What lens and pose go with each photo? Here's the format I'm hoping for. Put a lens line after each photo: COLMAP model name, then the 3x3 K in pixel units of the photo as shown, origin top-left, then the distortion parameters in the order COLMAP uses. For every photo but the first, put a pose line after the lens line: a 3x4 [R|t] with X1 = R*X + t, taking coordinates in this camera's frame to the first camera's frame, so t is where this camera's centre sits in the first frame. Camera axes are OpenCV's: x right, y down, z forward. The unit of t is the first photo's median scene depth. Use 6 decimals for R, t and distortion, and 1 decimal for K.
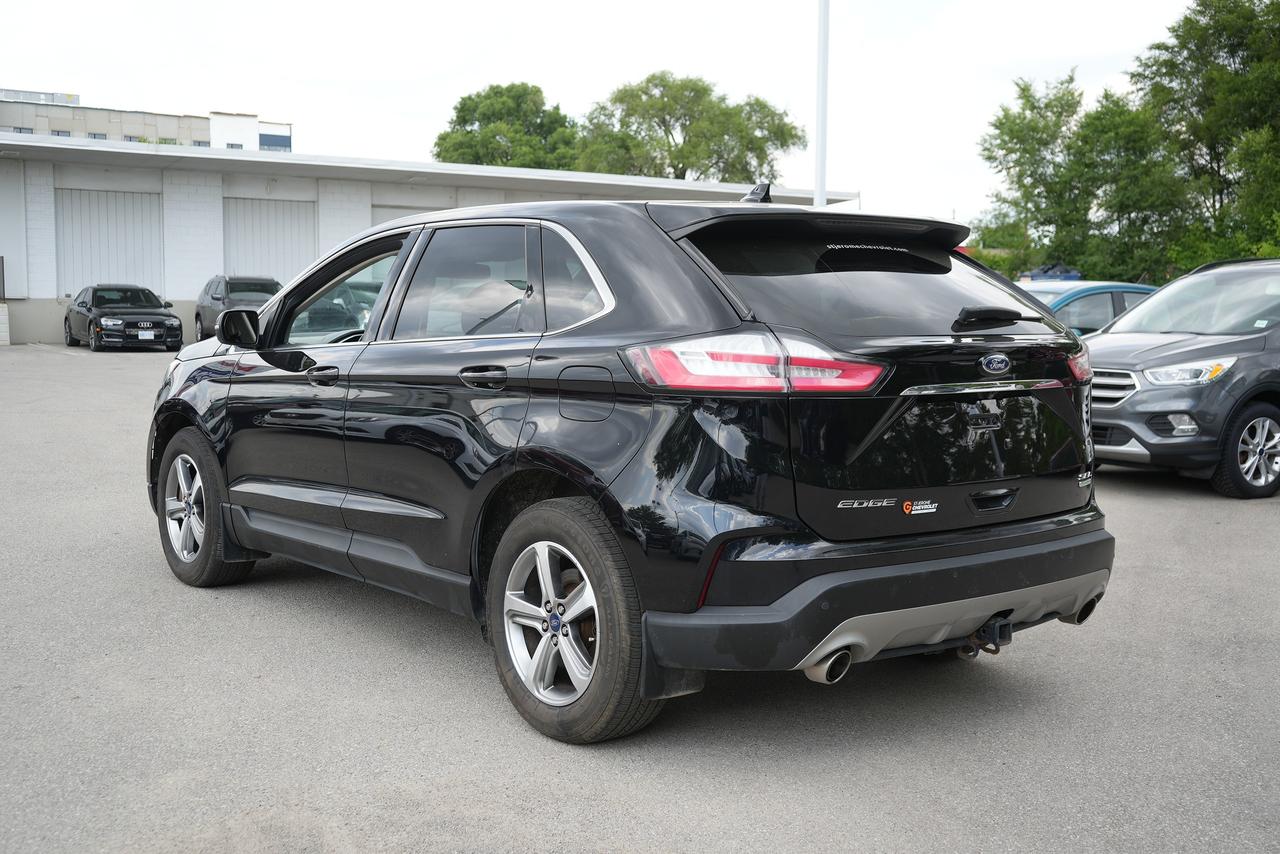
lens RADIAL K [[1428.9, 0, 640.0], [0, 1428.9, 427.0], [0, 0, 1]] dist [0.002684, 0.014135]
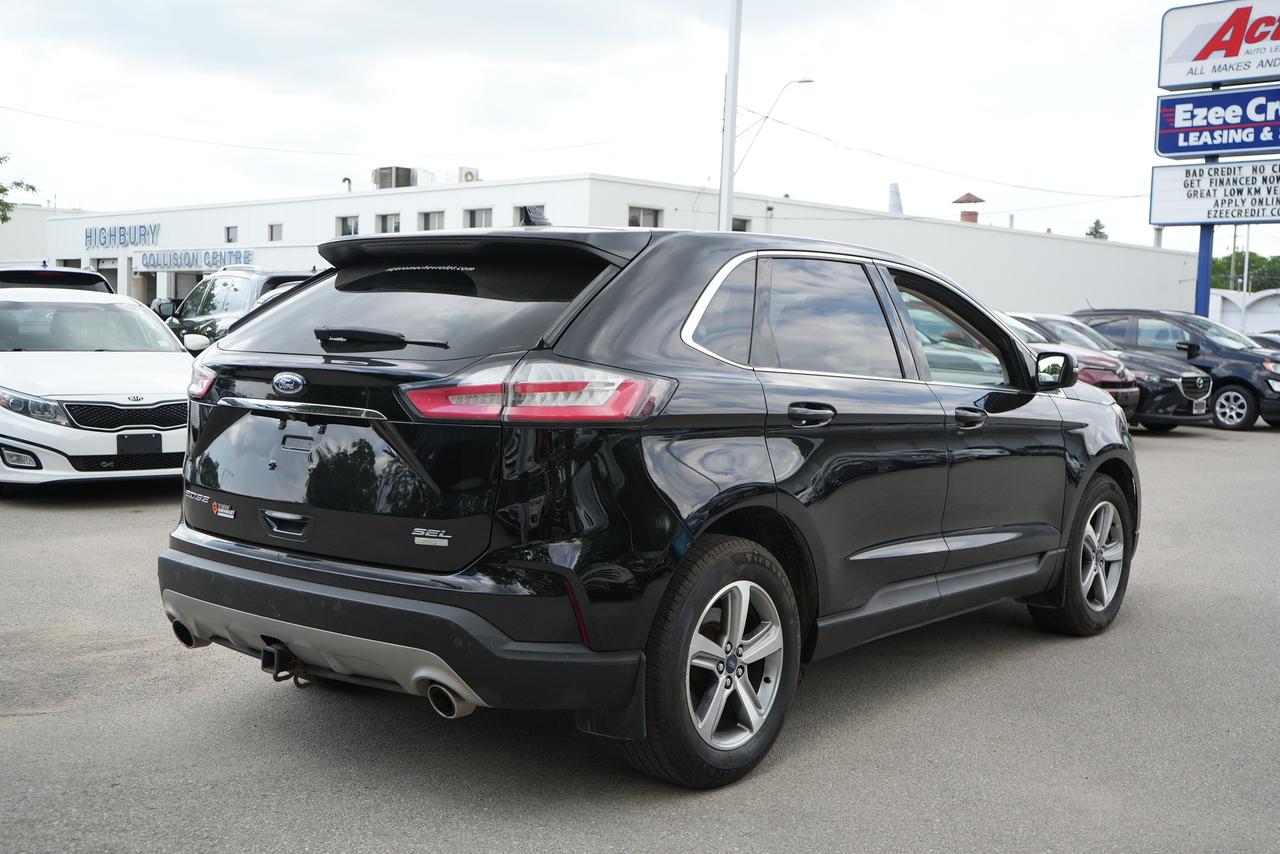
lens RADIAL K [[1434.0, 0, 640.0], [0, 1434.0, 427.0], [0, 0, 1]] dist [0.012227, -0.016706]
pose [[0.206172, 0.066306, -0.976267, 0.170775], [-0.109364, 0.993012, 0.044347, -0.011495], [0.972385, 0.097625, 0.211983, 0.139722]]
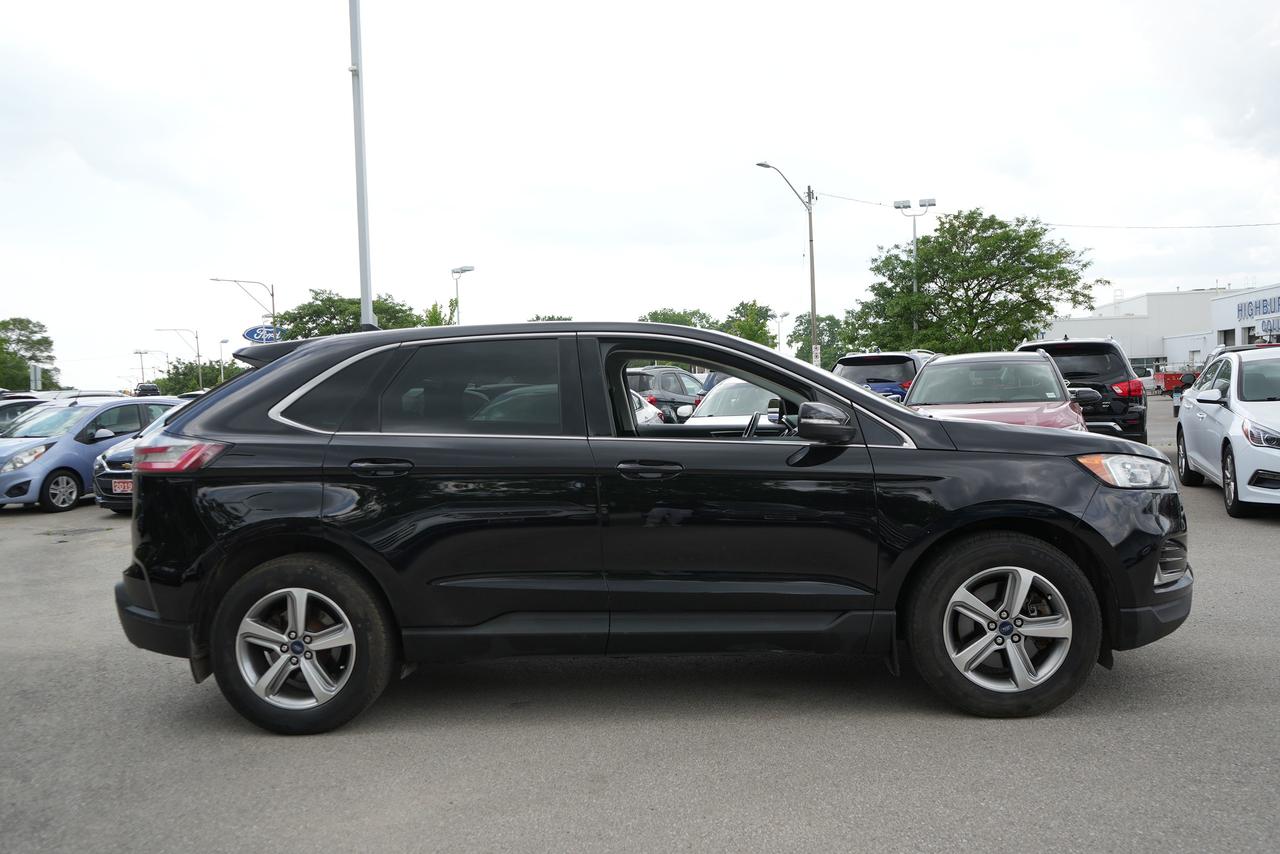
lens RADIAL K [[1086.6, 0, 640.0], [0, 1086.6, 427.0], [0, 0, 1]] dist [-0.002291, -0.000720]
pose [[-0.672583, 0.040230, -0.738928, 0.113612], [-0.032090, 0.995997, 0.083434, -0.026629], [0.739326, 0.079828, -0.668599, 0.309531]]
